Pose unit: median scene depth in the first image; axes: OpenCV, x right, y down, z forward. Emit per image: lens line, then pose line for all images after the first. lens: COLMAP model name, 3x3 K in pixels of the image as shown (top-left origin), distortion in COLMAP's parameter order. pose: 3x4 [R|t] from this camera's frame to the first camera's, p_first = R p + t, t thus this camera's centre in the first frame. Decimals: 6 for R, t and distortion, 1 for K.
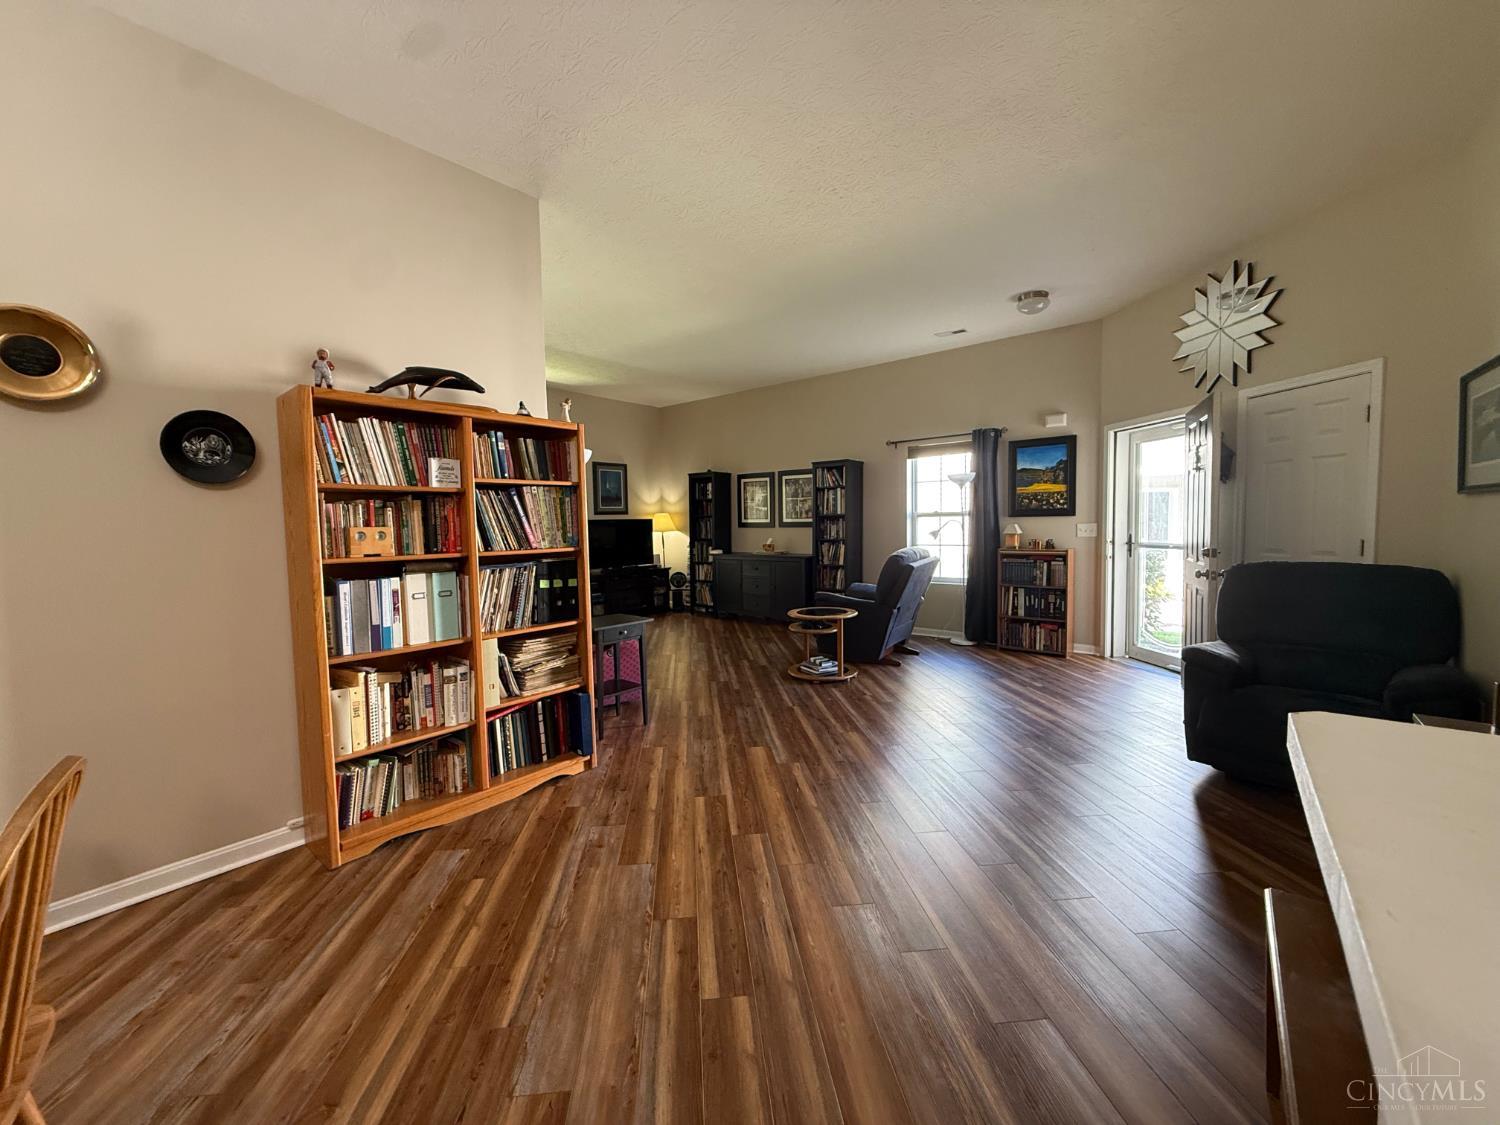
lens RADIAL K [[607.4, 0, 754.7], [0, 607.4, 559.6], [0, 0, 1]] dist [-0.002054, -0.000028]
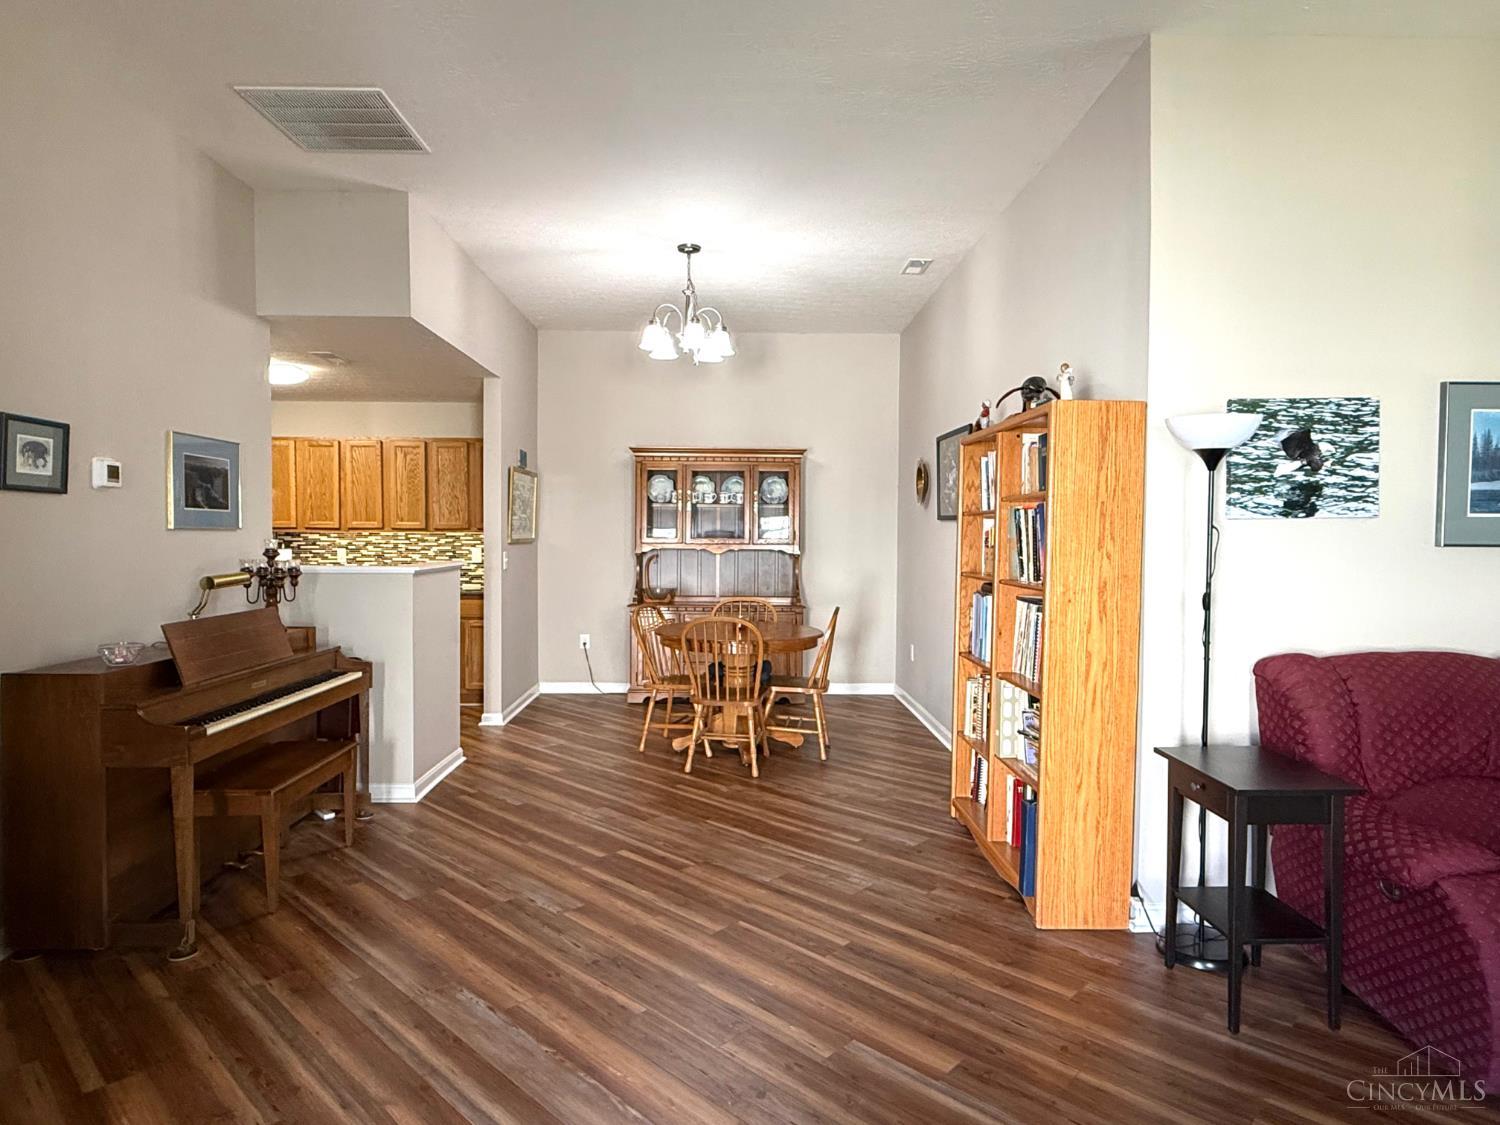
lens RADIAL K [[863.5, 0, 750.0], [0, 863.5, 562.5], [0, 0, 1]] dist [-0.001980, 0.002433]
pose [[-0.764859, 0.034568, -0.643270, 0.827625], [-0.032543, 0.995211, 0.092174, -0.185263], [0.643376, 0.091434, -0.760071, 2.174990]]
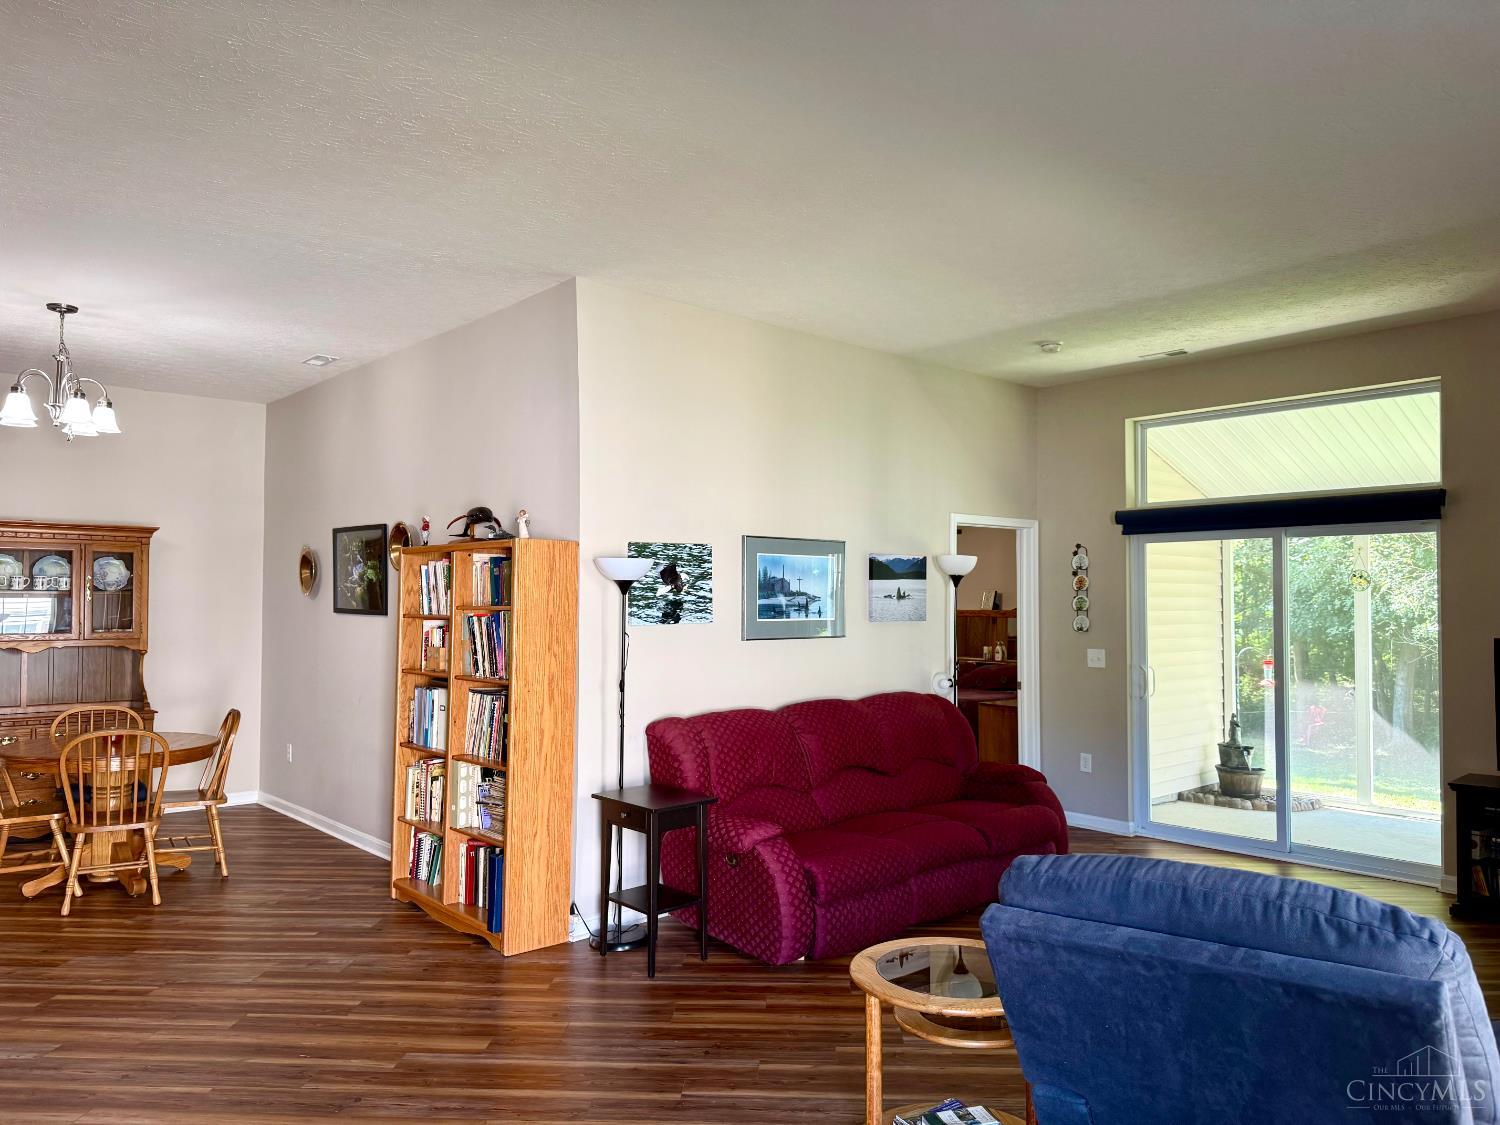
lens RADIAL K [[1040.9, 0, 775.9], [0, 1040.9, 563.1], [0, 0, 1]] dist [-0.039396, 0.002673]
pose [[-0.130733, -0.018920, -0.991237, 1.590429], [-0.057432, 0.998283, -0.011480, -0.279250], [0.989753, 0.055428, -0.131595, 2.235938]]
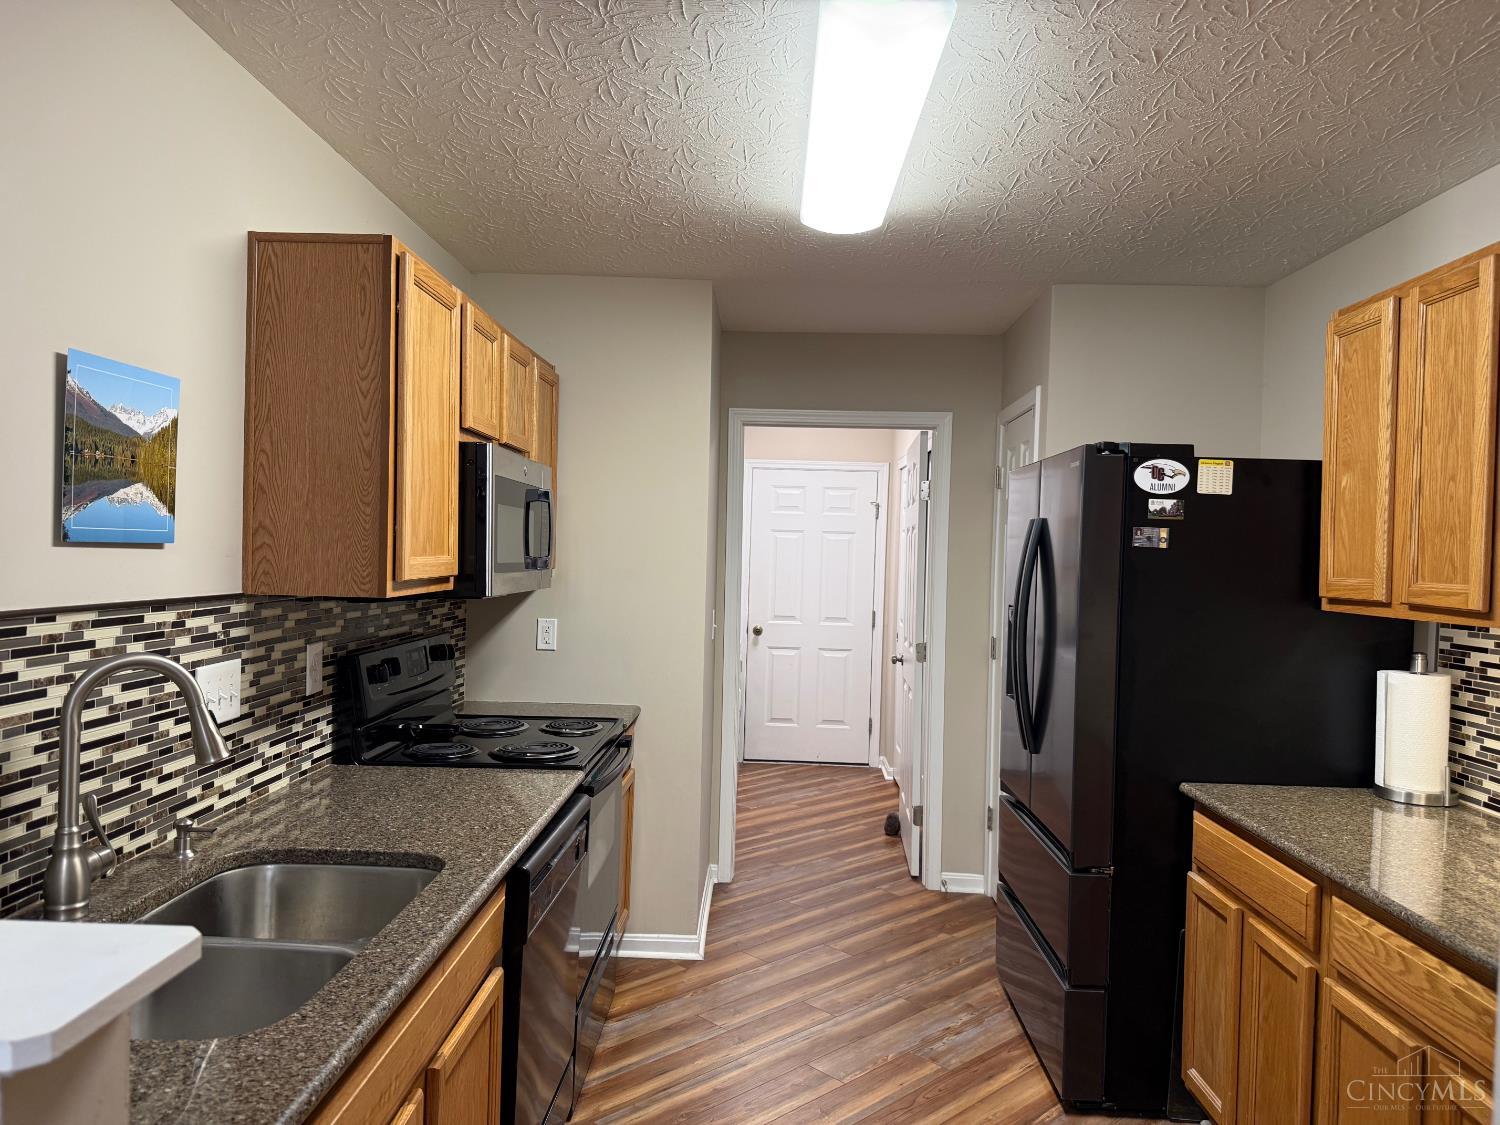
lens RADIAL K [[1049.0, 0, 744.0], [0, 1049.0, 570.8], [0, 0, 1]] dist [0.037595, -0.043283]
pose [[-0.602082, -0.011849, 0.798346, -0.434331], [0.034384, 0.998578, 0.040751, -0.066268], [-0.797693, 0.051986, -0.600818, -0.148589]]
